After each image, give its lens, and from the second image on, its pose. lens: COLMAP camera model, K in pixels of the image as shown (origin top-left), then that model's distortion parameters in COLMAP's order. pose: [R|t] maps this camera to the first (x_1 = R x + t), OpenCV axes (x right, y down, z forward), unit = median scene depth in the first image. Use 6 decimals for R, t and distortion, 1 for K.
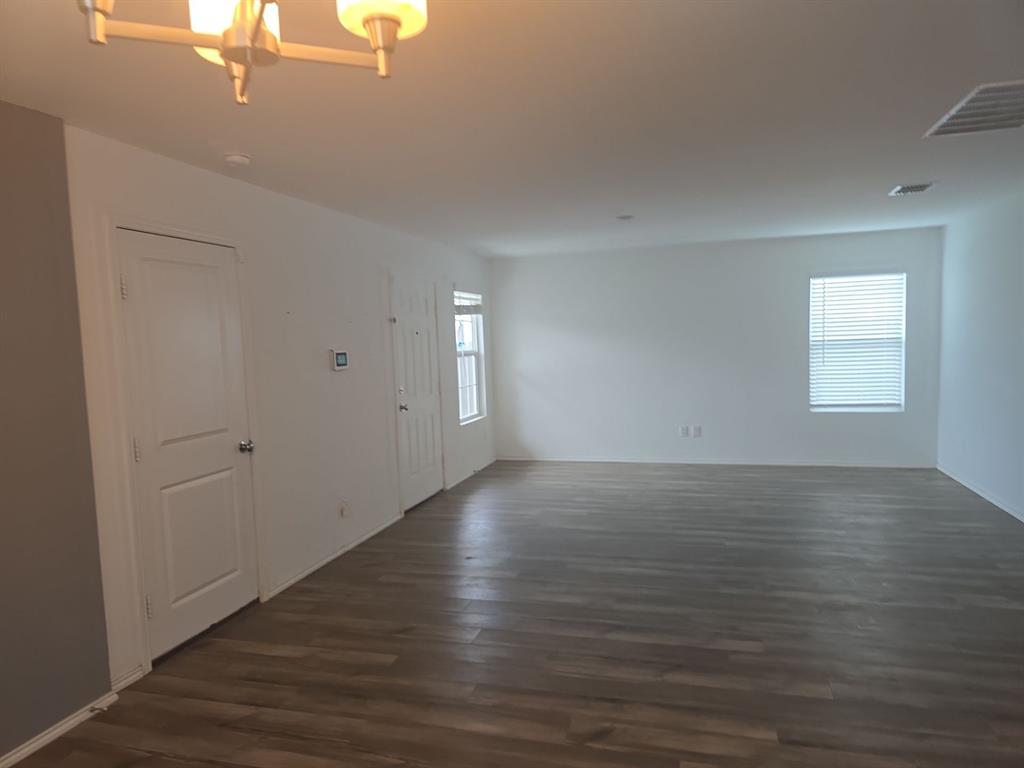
lens RADIAL K [[698.5, 0, 517.4], [0, 698.5, 395.5], [0, 0, 1]] dist [0.056348, -0.058609]
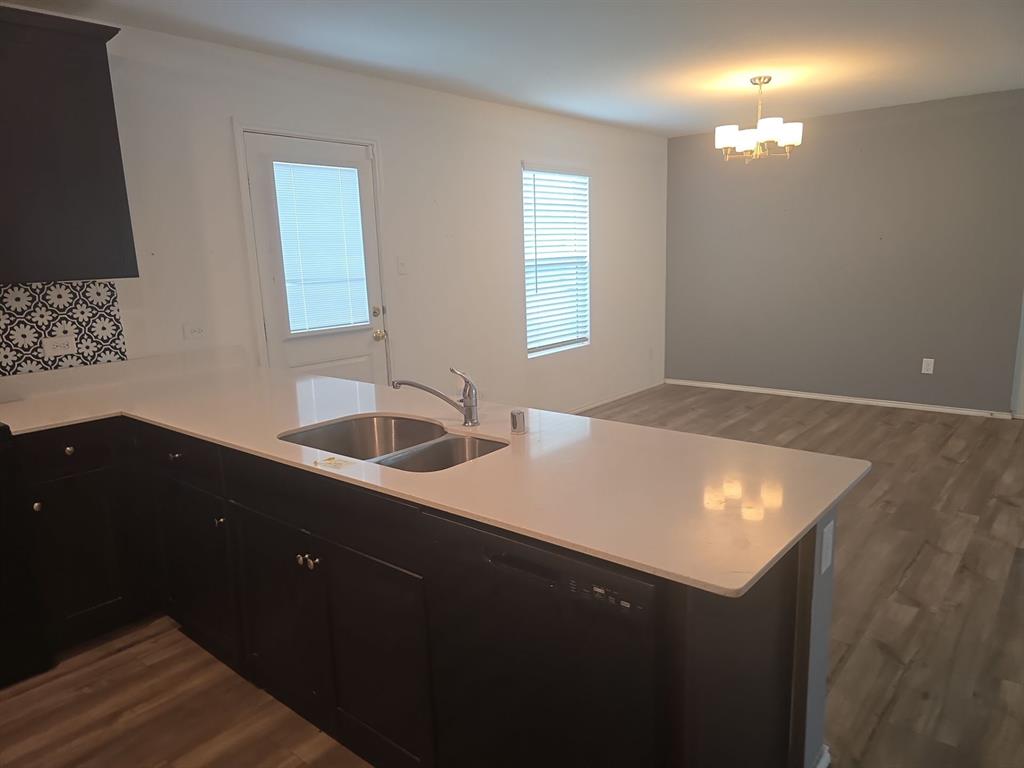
lens RADIAL K [[687.5, 0, 516.7], [0, 687.5, 398.1], [0, 0, 1]] dist [0.067616, -0.071889]
pose [[-0.400953, 0.241082, -0.883808, 1.263114], [-0.036146, 0.959837, 0.278219, -0.059016], [0.915385, 0.143499, -0.376136, 0.435522]]
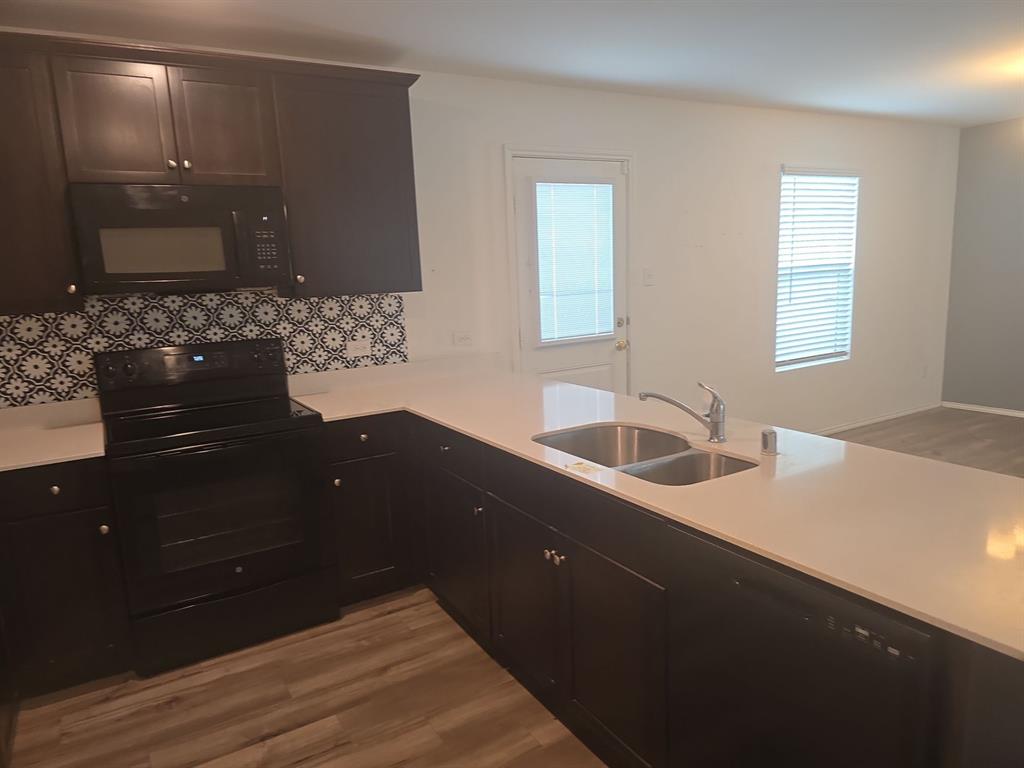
lens RADIAL K [[687.5, 0, 516.7], [0, 687.5, 398.1], [0, 0, 1]] dist [0.067616, -0.071889]
pose [[-0.679637, 0.203265, -0.704824, 1.282549], [0.003012, 0.961607, 0.274415, -0.067388], [0.733542, 0.184380, -0.654156, 0.431969]]
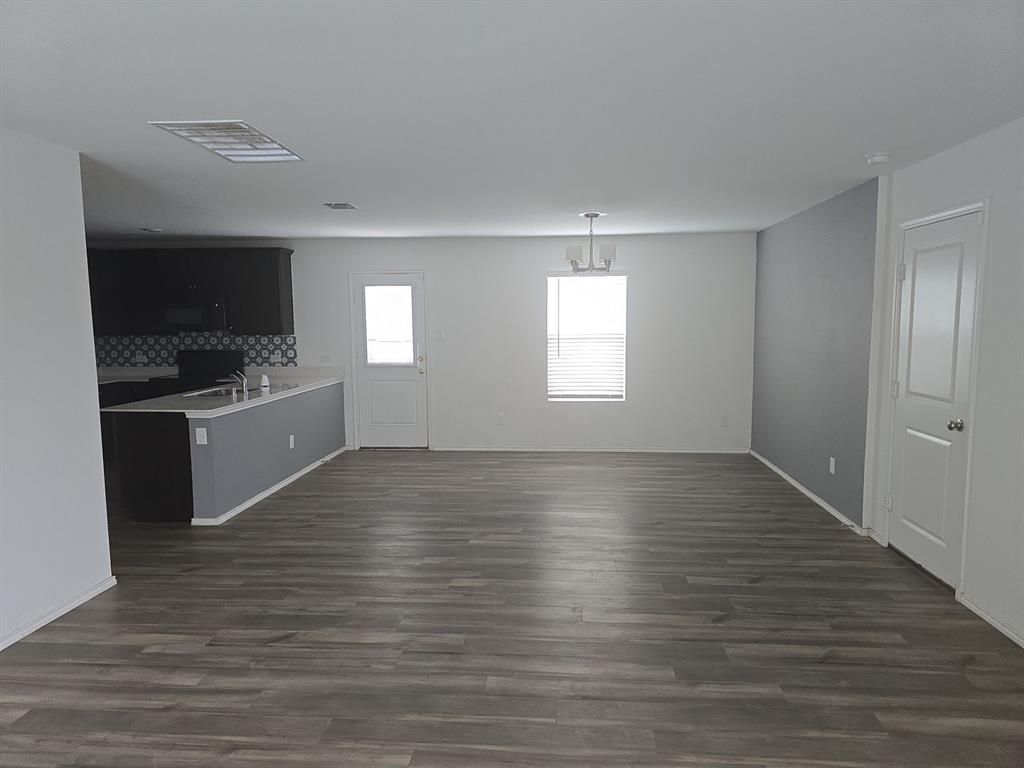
lens RADIAL K [[684.7, 0, 516.2], [0, 684.7, 395.5], [0, 0, 1]] dist [0.066155, -0.066173]
pose [[-0.978927, 0.064273, -0.193834, 0.412143], [0.023811, 0.978629, 0.204251, -0.188589], [0.202819, 0.195331, -0.959536, 1.945604]]
